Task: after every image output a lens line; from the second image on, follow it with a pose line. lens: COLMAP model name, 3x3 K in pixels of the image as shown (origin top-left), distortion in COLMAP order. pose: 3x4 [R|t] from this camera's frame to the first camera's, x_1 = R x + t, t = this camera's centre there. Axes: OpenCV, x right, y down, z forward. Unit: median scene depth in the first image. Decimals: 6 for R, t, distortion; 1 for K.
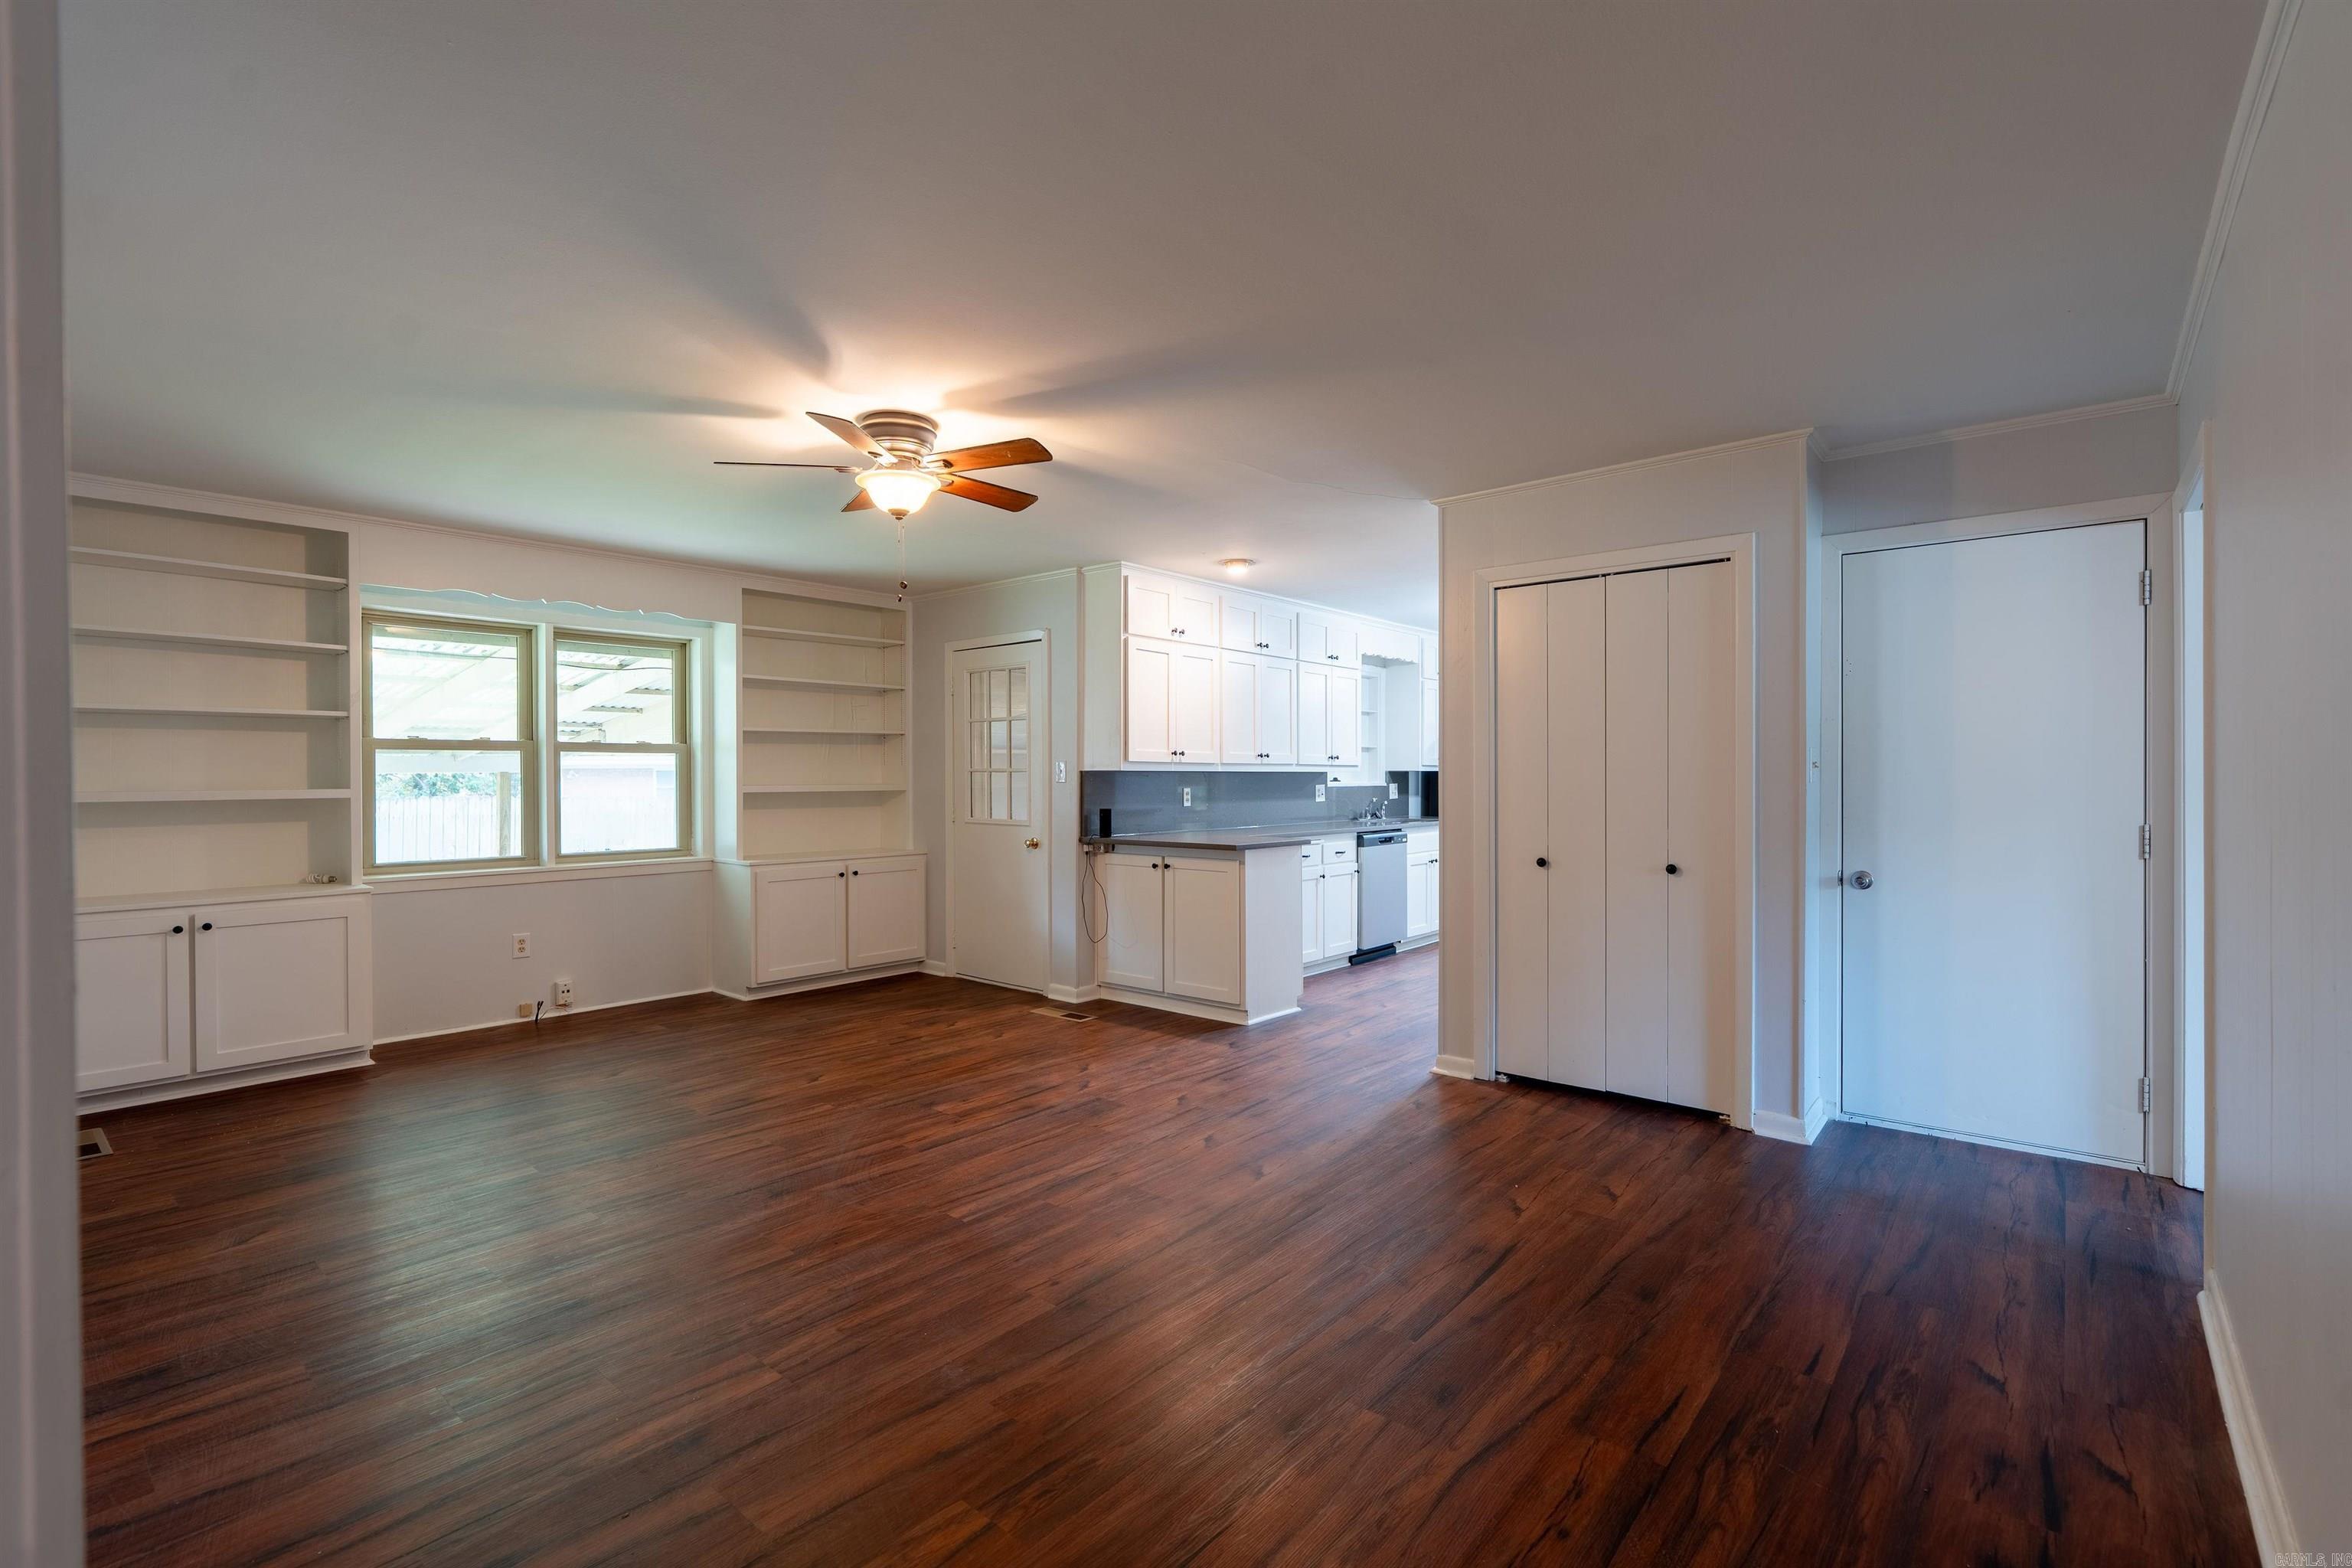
lens RADIAL K [[1052.9, 0, 1171.9], [0, 1052.9, 781.1], [0, 0, 1]] dist [-0.006181, 0.001780]
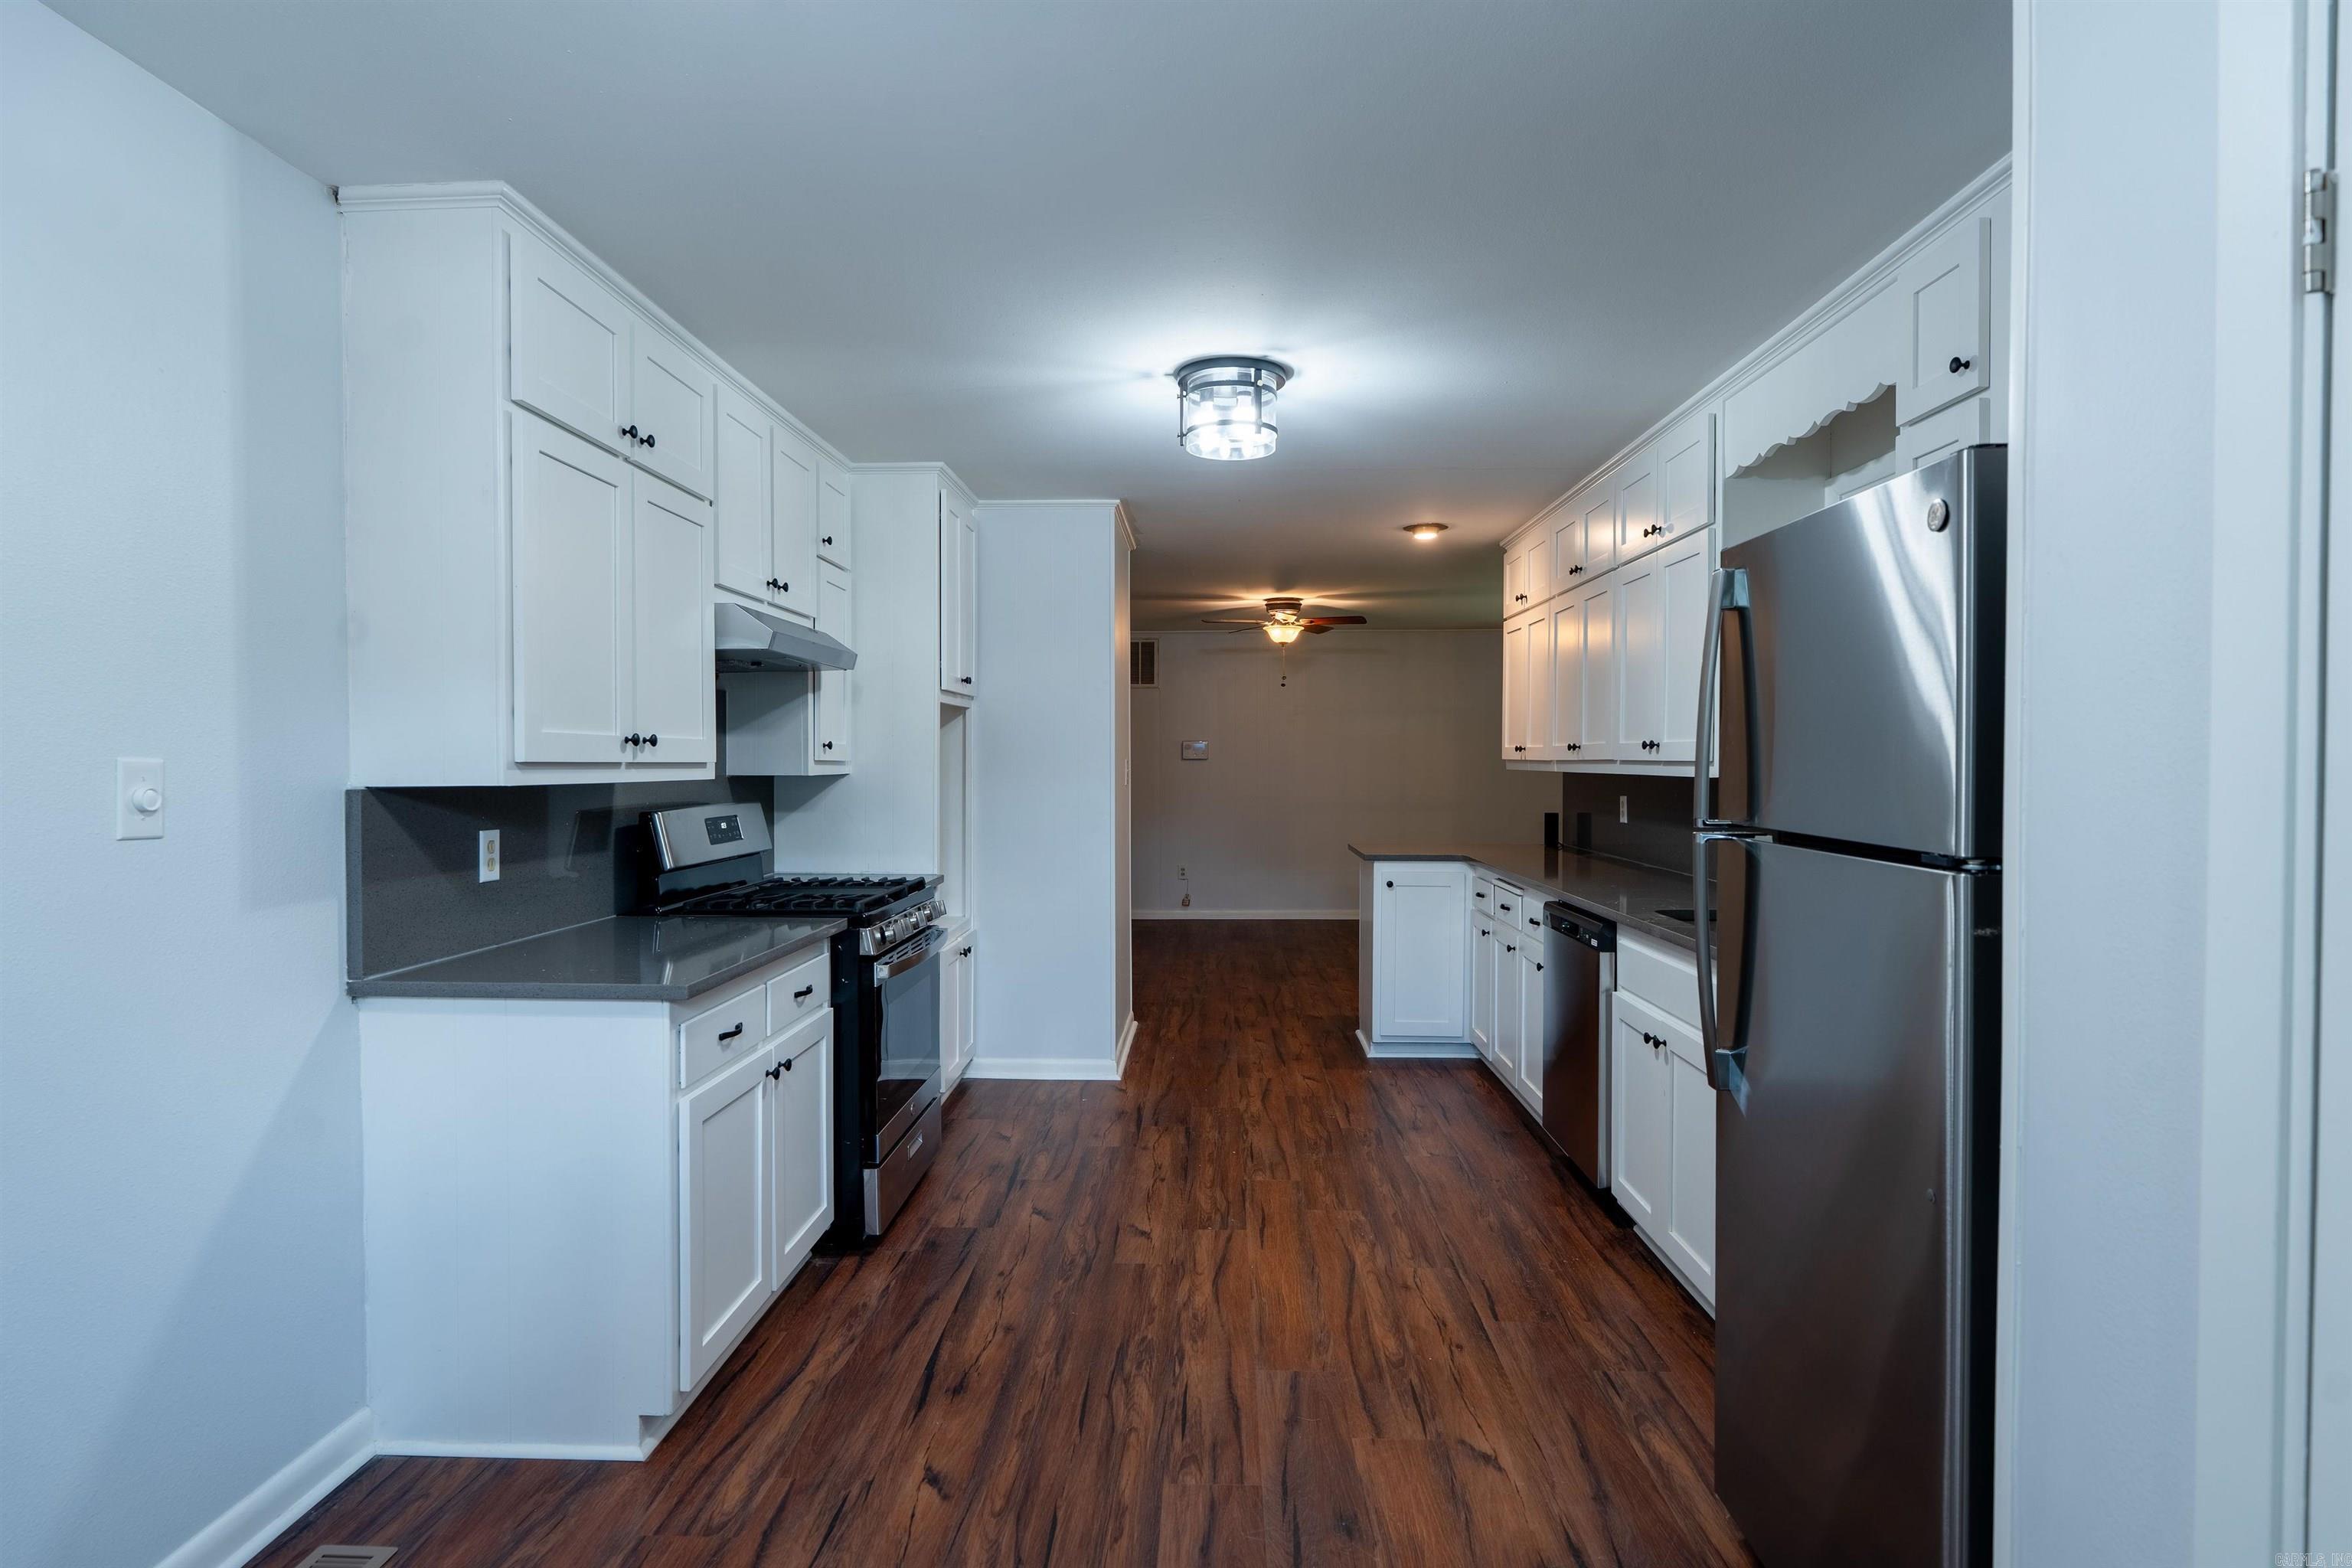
lens RADIAL K [[1225.1, 0, 1176.4], [0, 1225.1, 784.6], [0, 0, 1]] dist [-0.000495, 0.000135]
pose [[-0.779120, 0.016429, -0.626660, 0.656978], [0.001181, 0.999693, 0.024739, -0.018931], [0.626874, 0.018535, -0.778900, 1.282598]]
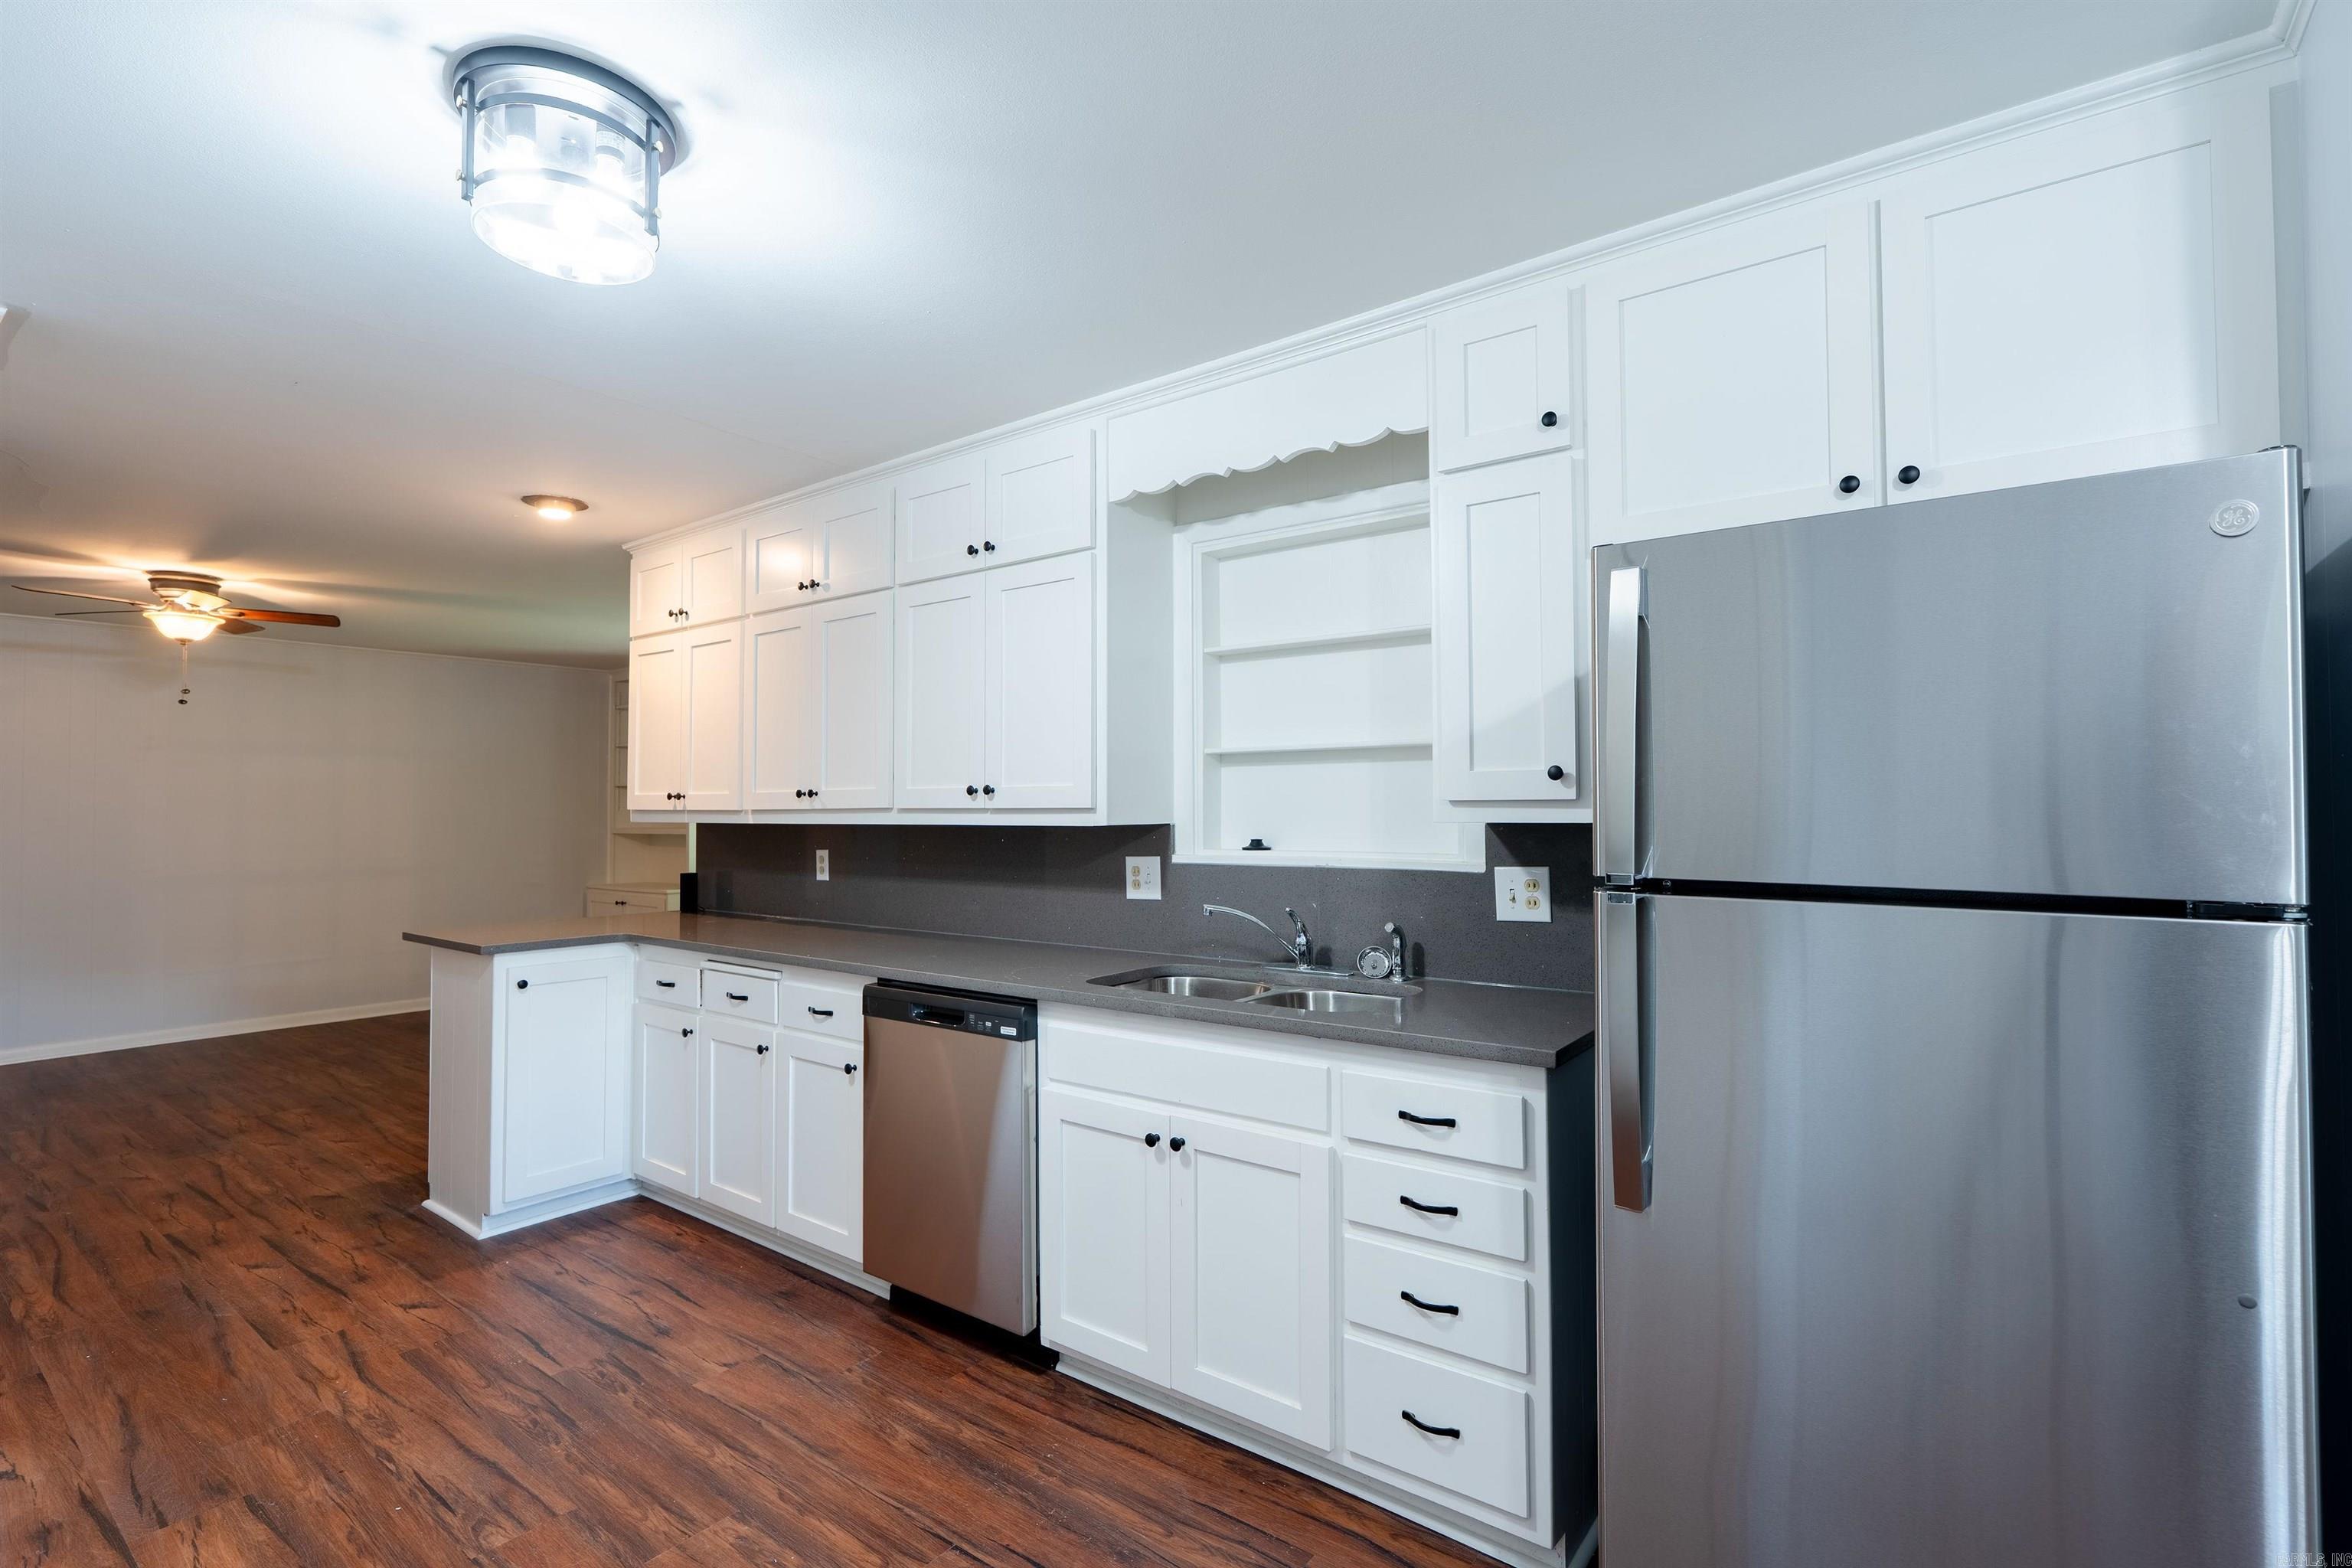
lens RADIAL K [[1085.6, 0, 1174.2], [0, 1085.6, 784.6], [0, 0, 1]] dist [-0.000486, 0.000353]
pose [[0.058533, -0.018945, -0.998106, 0.578161], [0.003060, 0.999819, -0.018798, -0.016931], [0.998281, -0.001954, 0.058581, 1.038827]]
